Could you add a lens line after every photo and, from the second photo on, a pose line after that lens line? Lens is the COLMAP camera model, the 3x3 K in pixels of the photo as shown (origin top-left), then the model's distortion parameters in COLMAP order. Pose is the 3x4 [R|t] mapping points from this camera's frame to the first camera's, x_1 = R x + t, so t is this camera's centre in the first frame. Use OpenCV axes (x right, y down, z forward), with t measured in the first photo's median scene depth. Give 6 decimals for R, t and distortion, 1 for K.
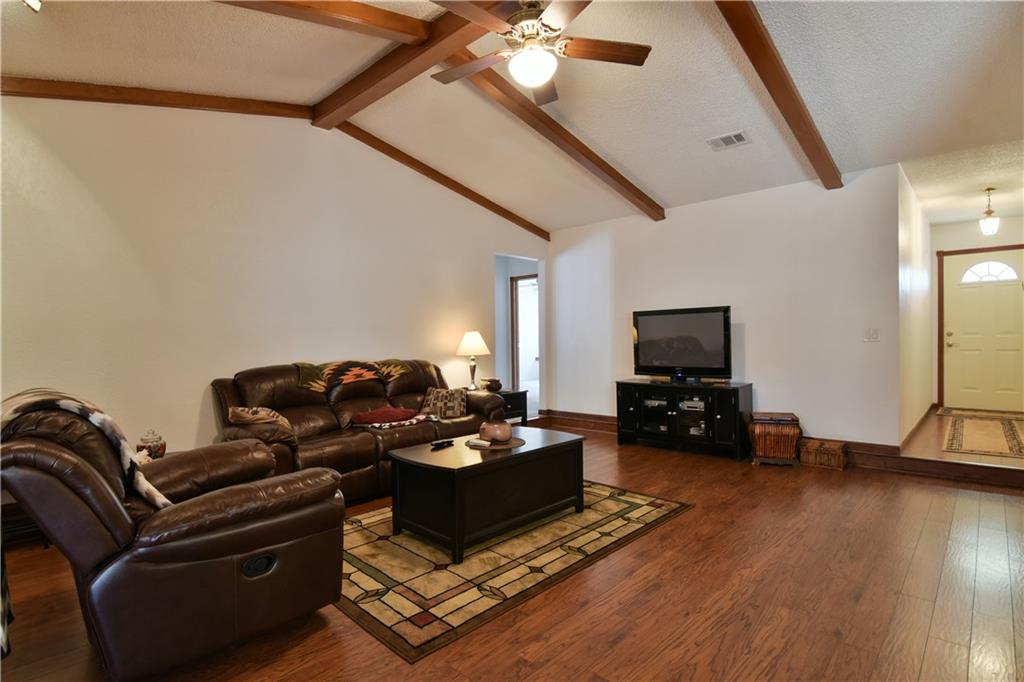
lens RADIAL K [[508.0, 0, 510.6], [0, 508.0, 341.2], [0, 0, 1]] dist [-0.016561, -0.001078]
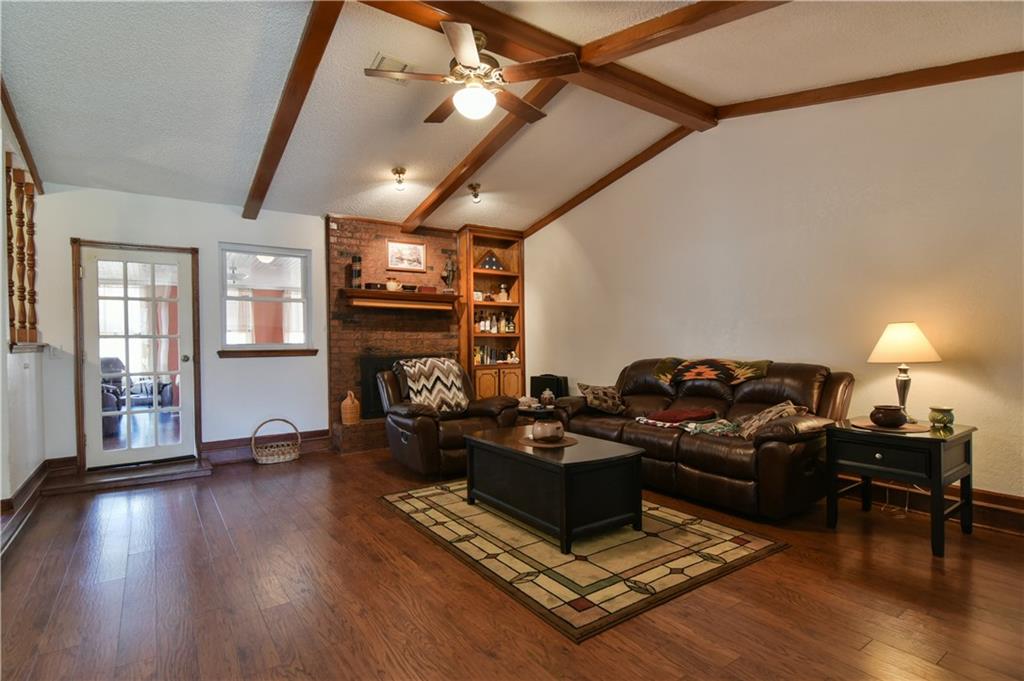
lens RADIAL K [[508.0, 0, 510.1], [0, 508.0, 341.4], [0, 0, 1]] dist [-0.016561, -0.001078]
pose [[-0.193943, 0.018613, -0.980836, 1.039733], [0.013809, 0.999773, 0.016241, -0.022928], [0.980916, -0.010395, -0.194156, 1.171666]]
